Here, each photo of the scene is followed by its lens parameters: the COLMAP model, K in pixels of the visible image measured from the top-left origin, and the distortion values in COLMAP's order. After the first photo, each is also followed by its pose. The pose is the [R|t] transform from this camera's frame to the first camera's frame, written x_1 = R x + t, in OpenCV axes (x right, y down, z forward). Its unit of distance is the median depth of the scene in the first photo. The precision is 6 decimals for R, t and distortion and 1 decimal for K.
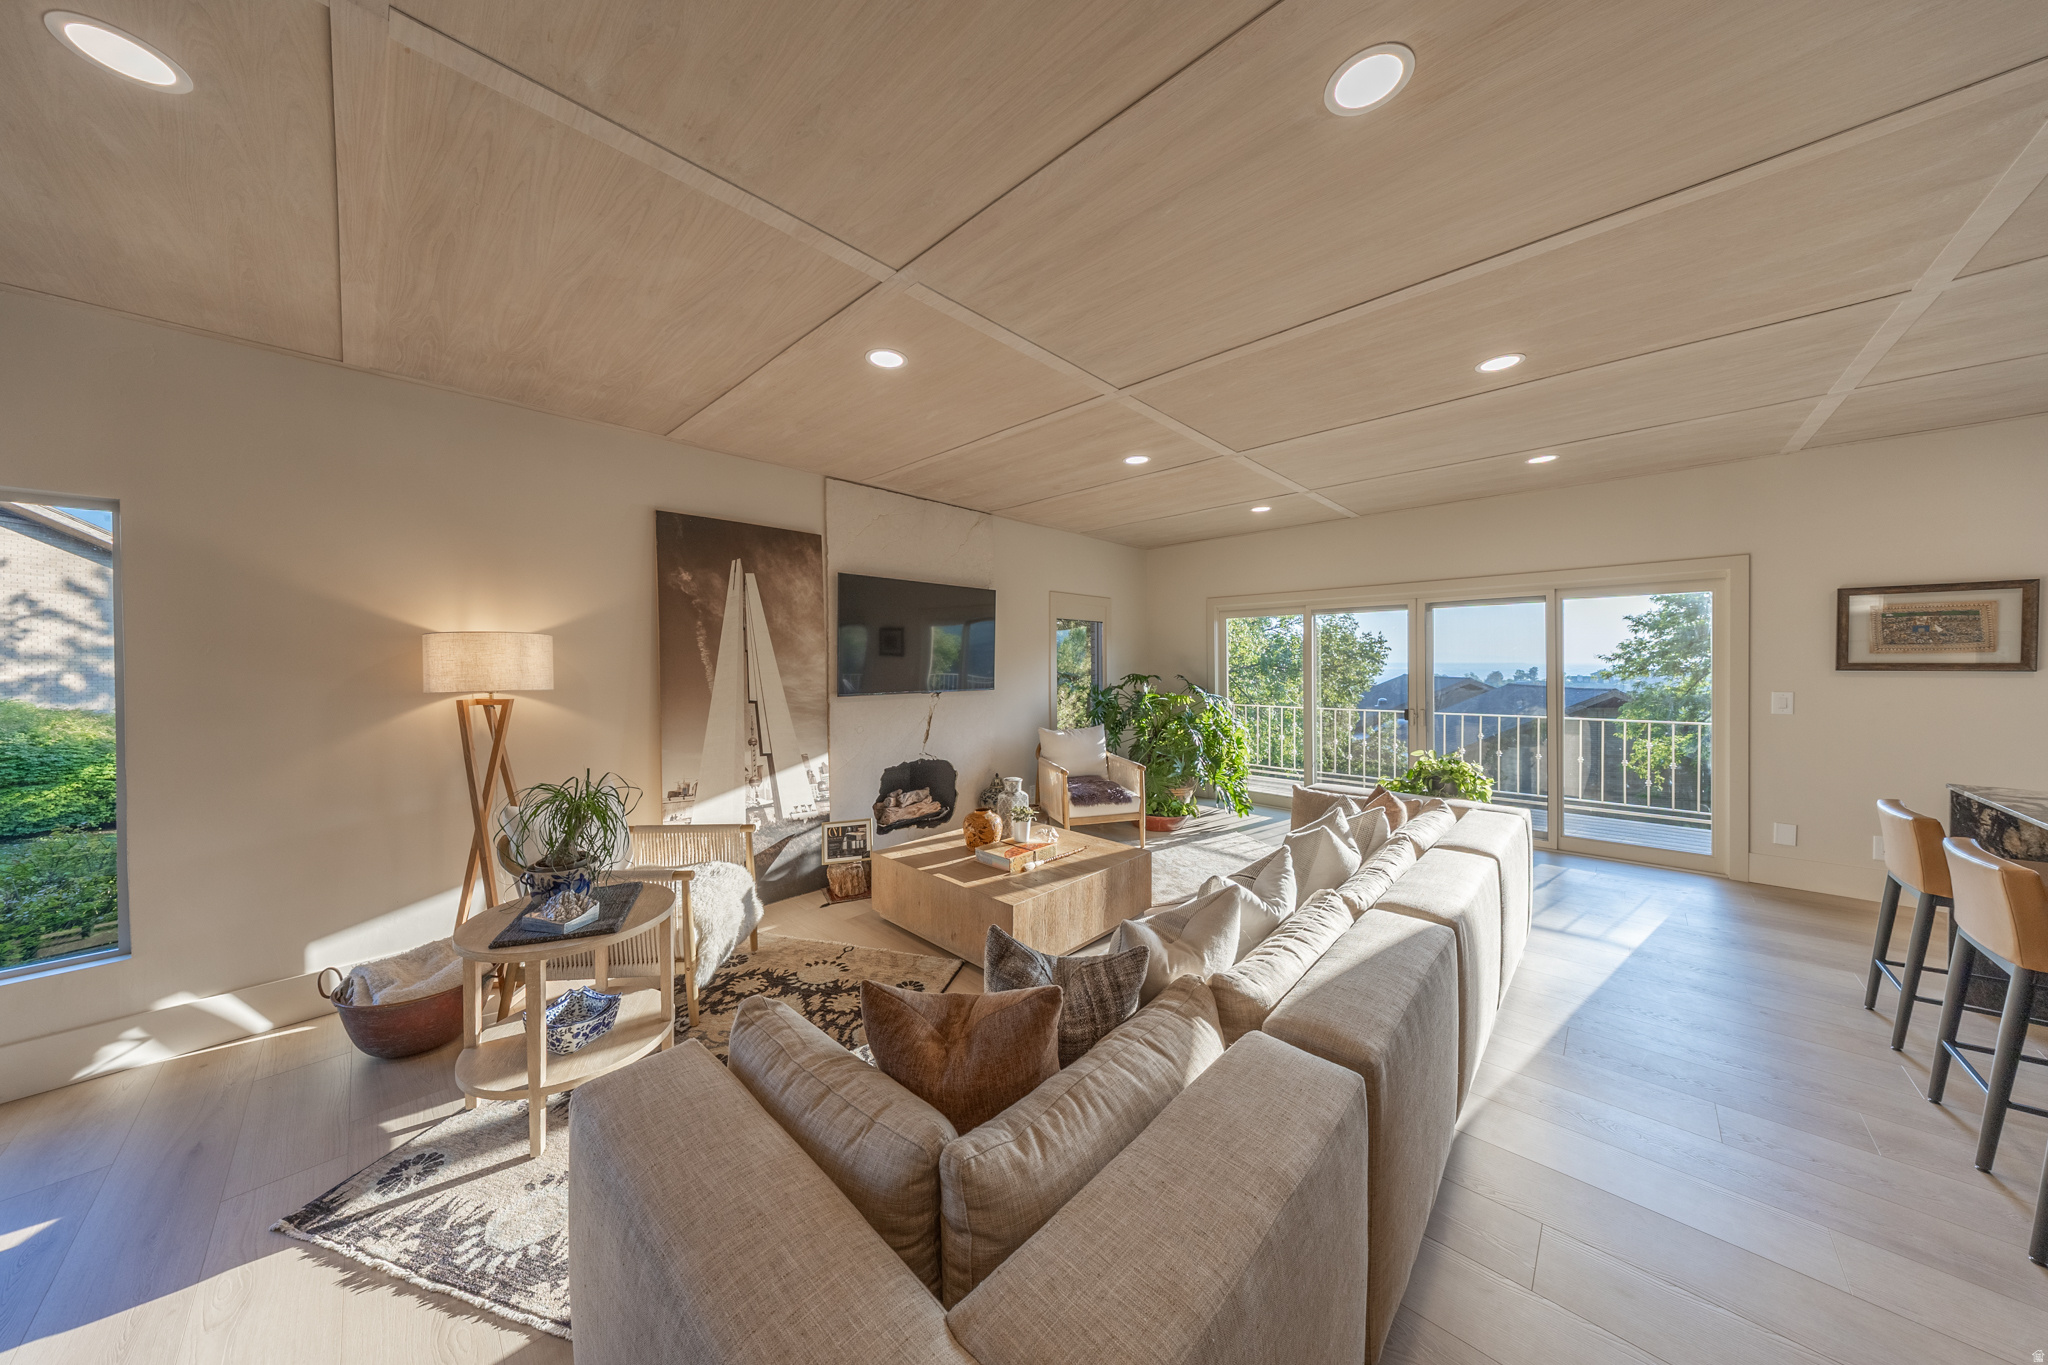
lens RADIAL K [[624.8, 0, 1013.4], [0, 624.8, 670.0], [0, 0, 1]] dist [0.000014, -0.000021]
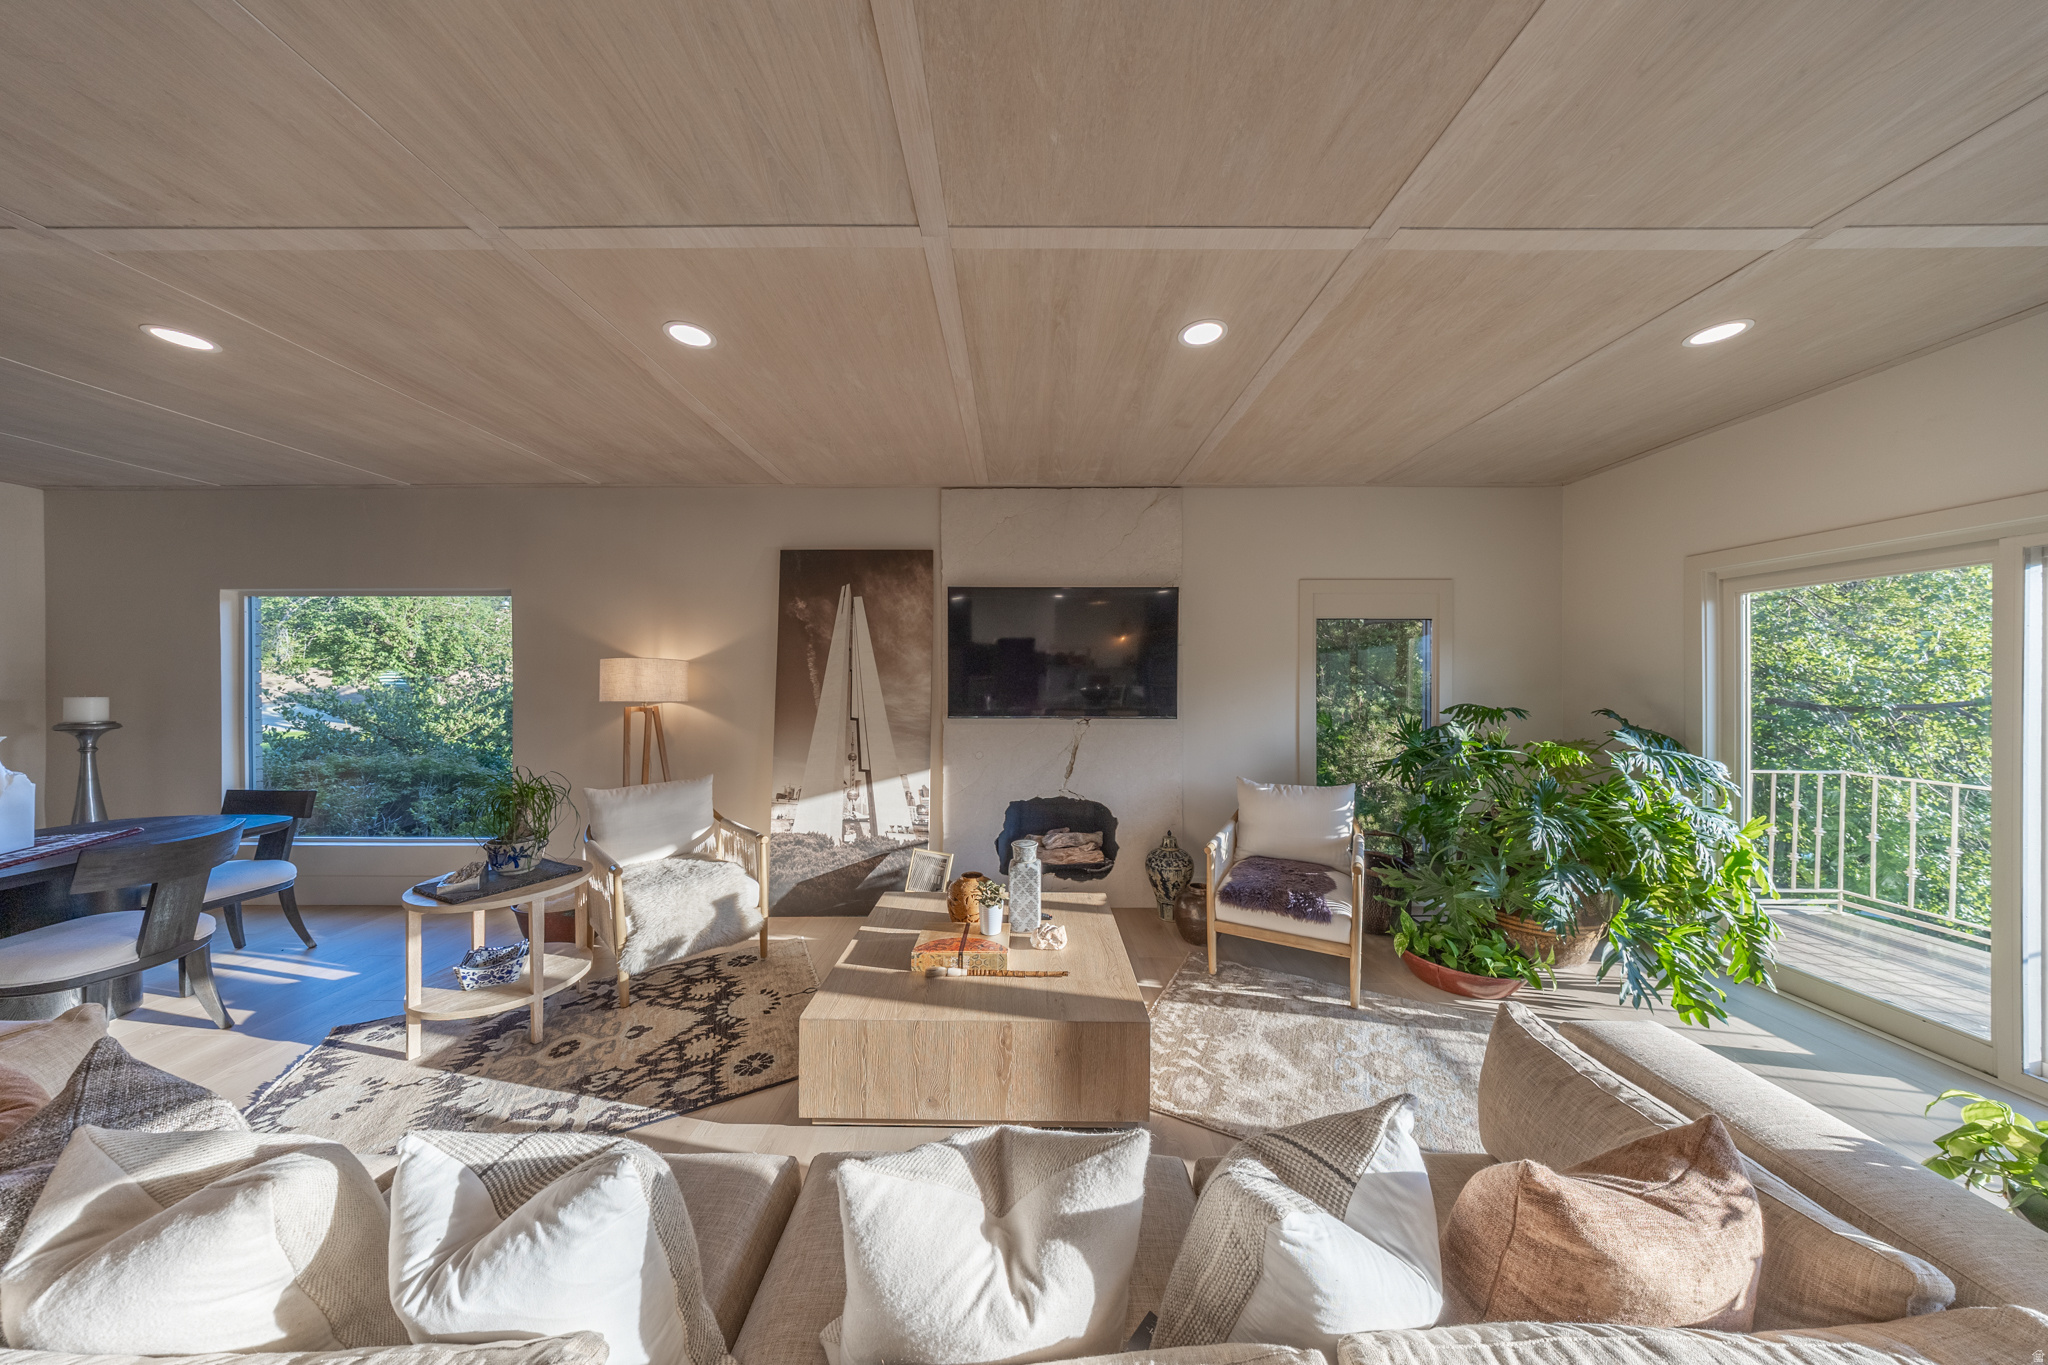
lens RADIAL K [[593.1, 0, 1011.7], [0, 593.1, 682.0], [0, 0, 1]] dist [0.000845, -0.000002]
pose [[0.693992, 0.010663, -0.719904, 0.461405], [-0.013098, 0.999912, 0.002184, -0.015981], [0.719864, 0.007914, 0.694070, 0.476547]]
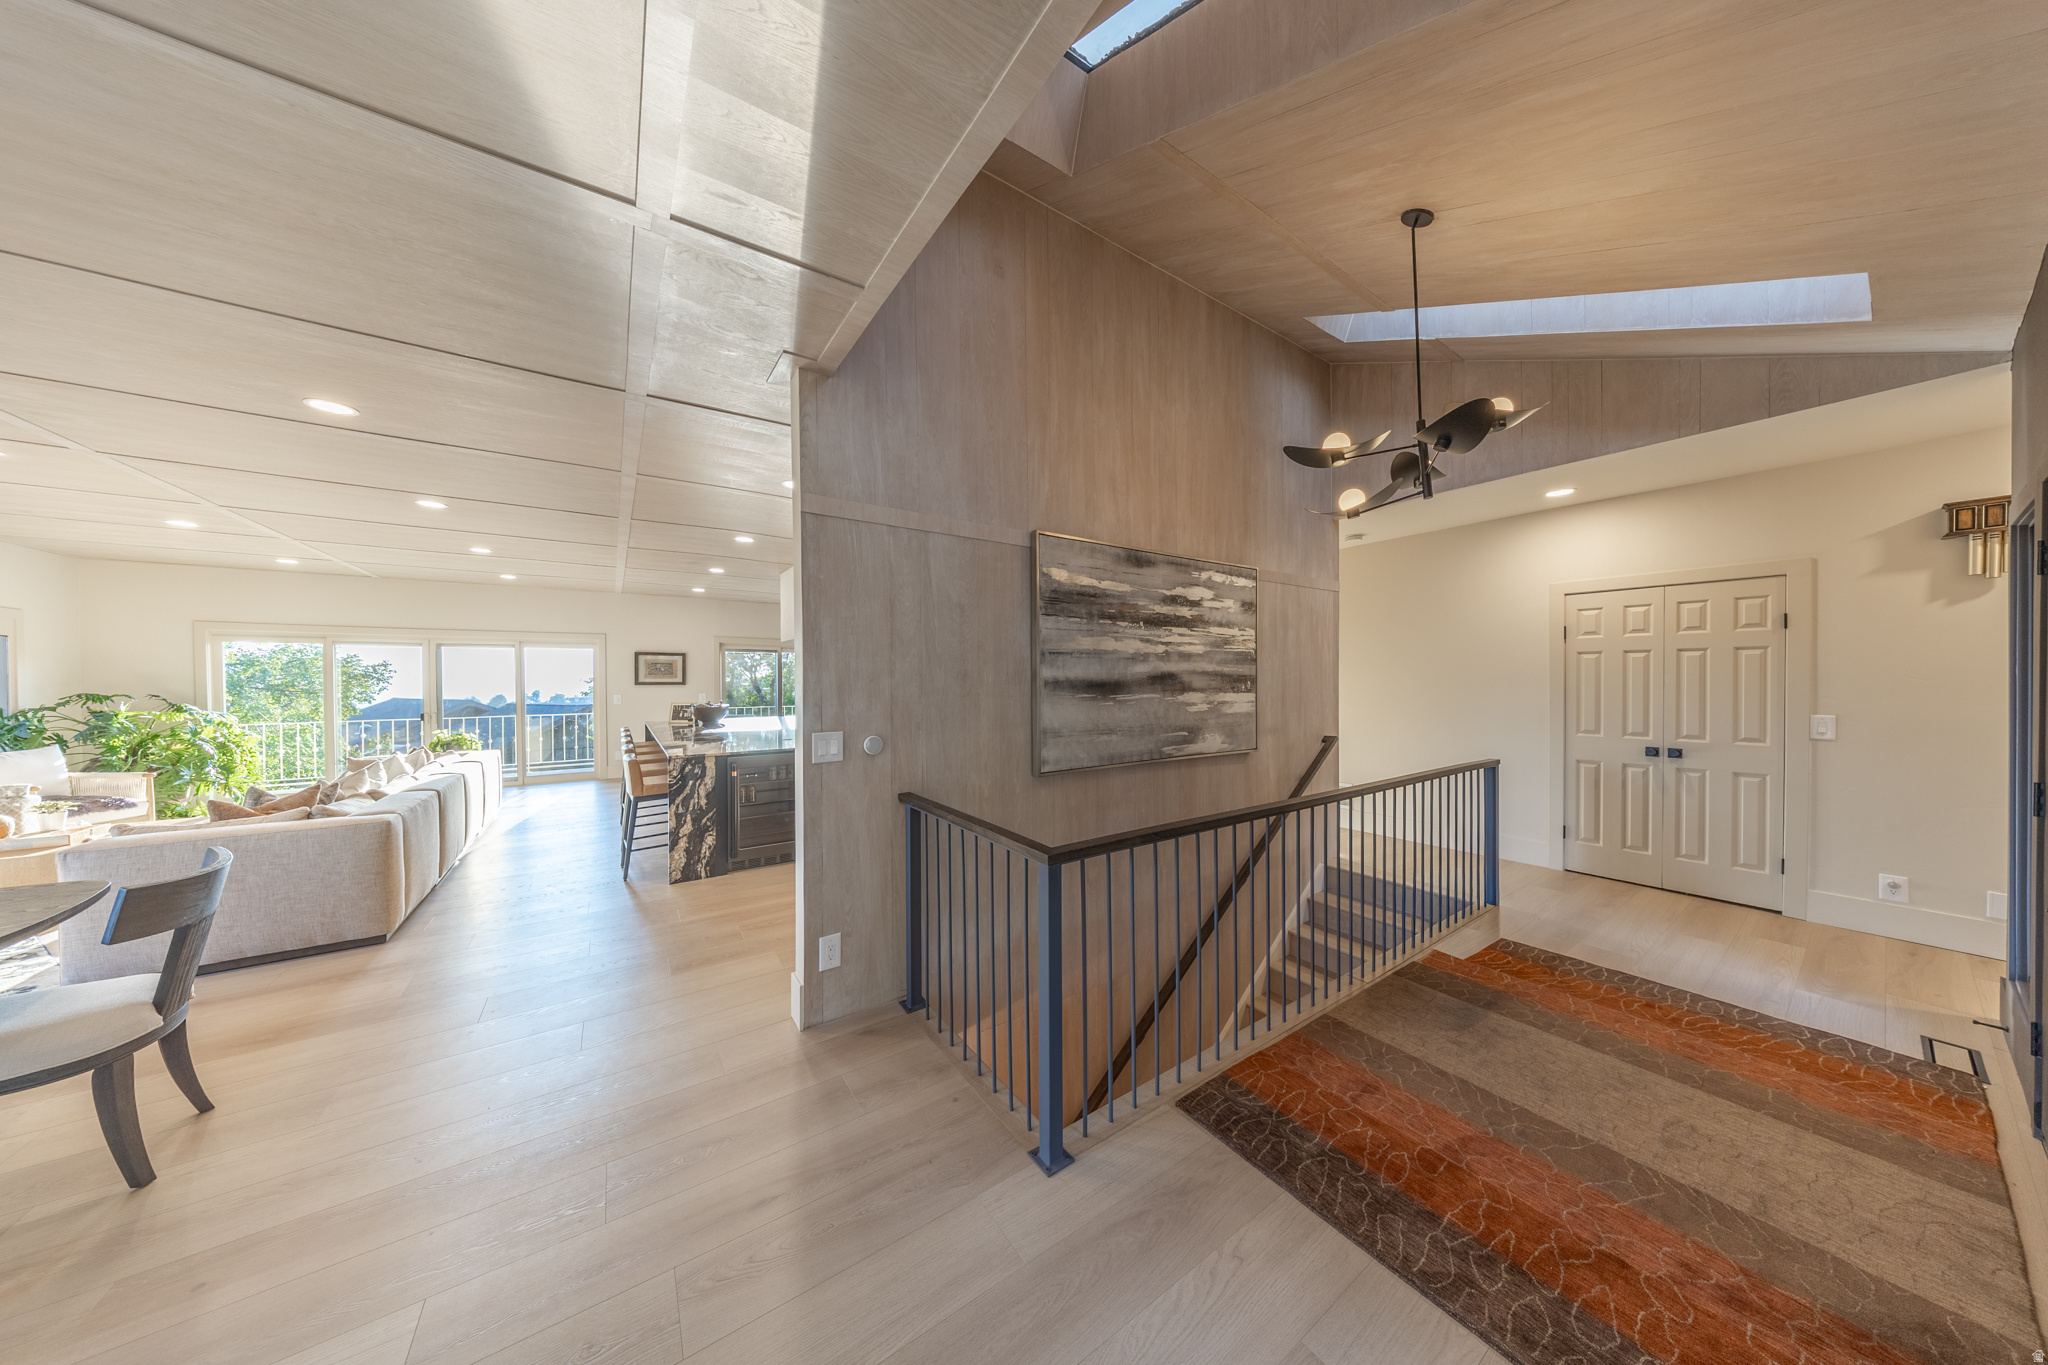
lens RADIAL K [[593.1, 0, 1011.7], [0, 593.1, 682.0], [0, 0, 1]] dist [0.000845, -0.000002]
pose [[0.200278, 0.001936, 0.979737, -0.652489], [0.015822, 0.999861, -0.005210, 0.023576], [-0.979611, 0.016545, 0.200219, -0.906725]]
